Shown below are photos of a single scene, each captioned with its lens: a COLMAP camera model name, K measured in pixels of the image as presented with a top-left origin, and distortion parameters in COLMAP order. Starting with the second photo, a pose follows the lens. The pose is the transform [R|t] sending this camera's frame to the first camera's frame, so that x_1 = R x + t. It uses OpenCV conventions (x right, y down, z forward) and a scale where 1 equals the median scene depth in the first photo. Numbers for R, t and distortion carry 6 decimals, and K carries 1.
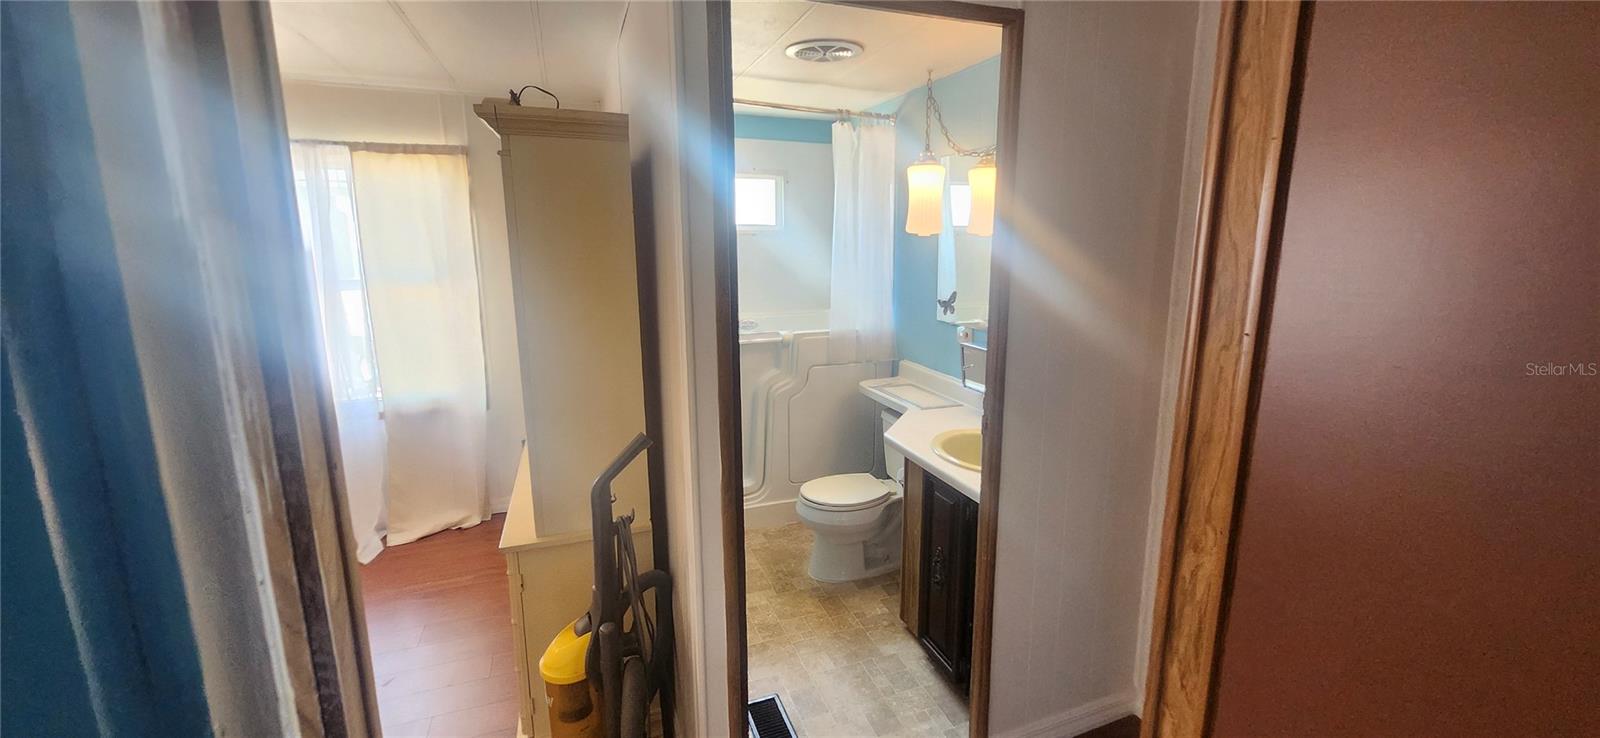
lens RADIAL K [[629.3, 0, 811.5], [0, 629.3, 343.0], [0, 0, 1]] dist [-0.001323, 0.001683]
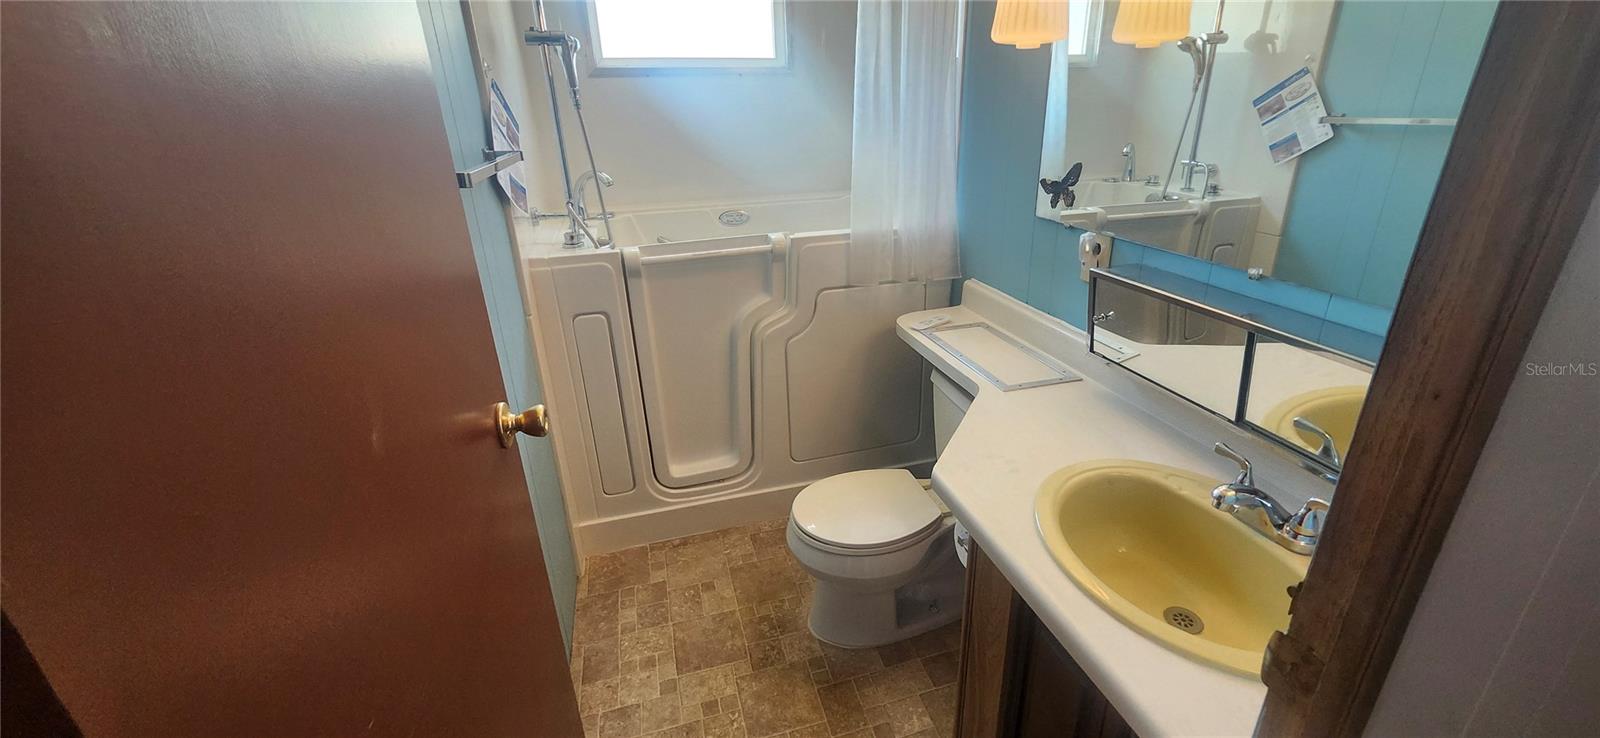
lens RADIAL K [[629.3, 0, 820.3], [0, 629.3, 355.6], [0, 0, 1]] dist [-0.001323, 0.001683]
pose [[0.997528, 0.006548, -0.069968, 0.047975], [0.008830, 0.976081, 0.217230, -0.039141], [0.069717, -0.217311, 0.973610, 0.417931]]
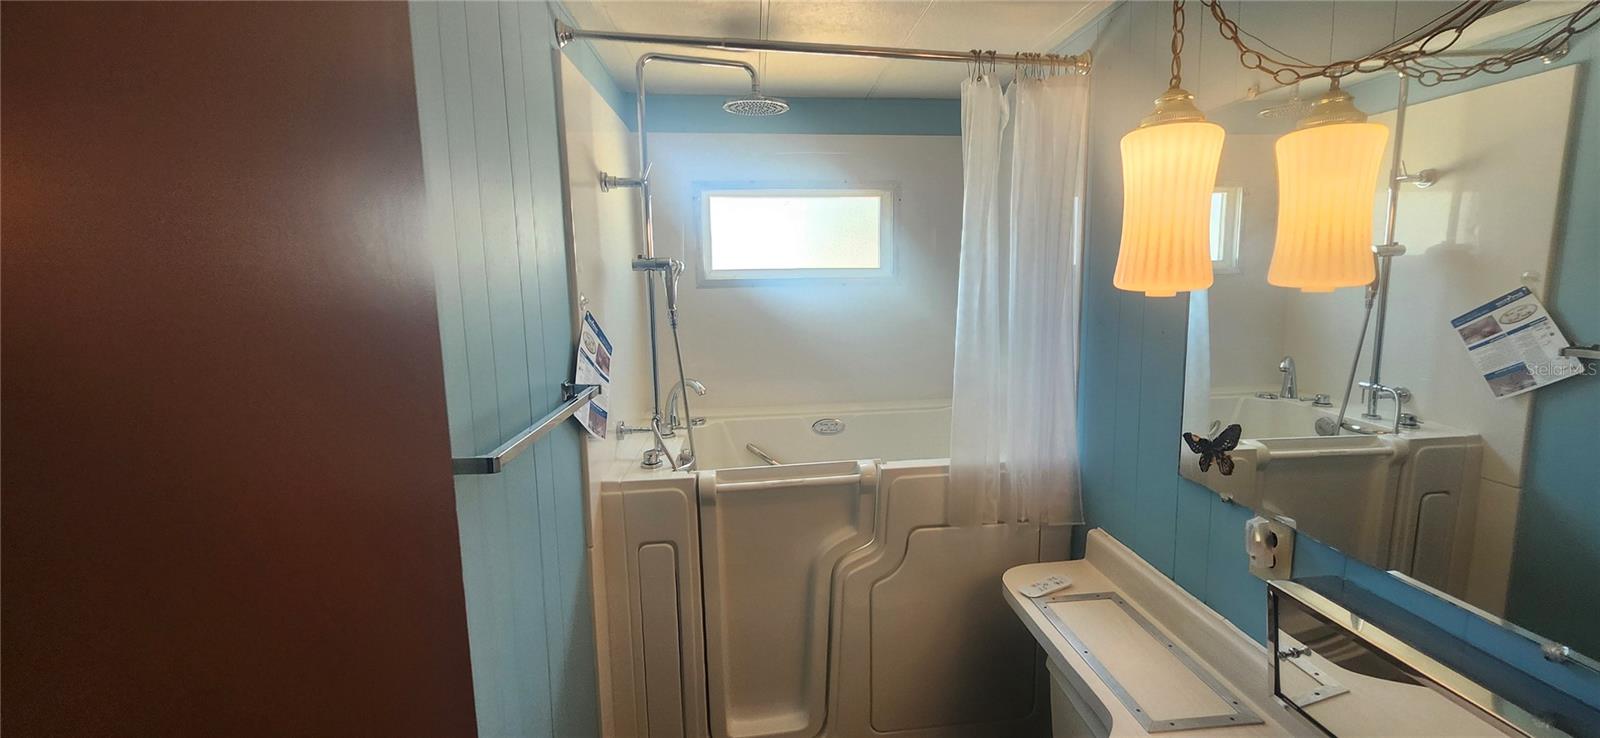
lens RADIAL K [[629.3, 0, 815.8], [0, 629.3, 366.4], [0, 0, 1]] dist [-0.001323, 0.001683]
pose [[0.967005, 0.021243, -0.253869, 0.059008], [-0.026602, 0.999490, -0.017693, -0.101432], [0.253364, 0.023863, 0.967077, 0.495964]]
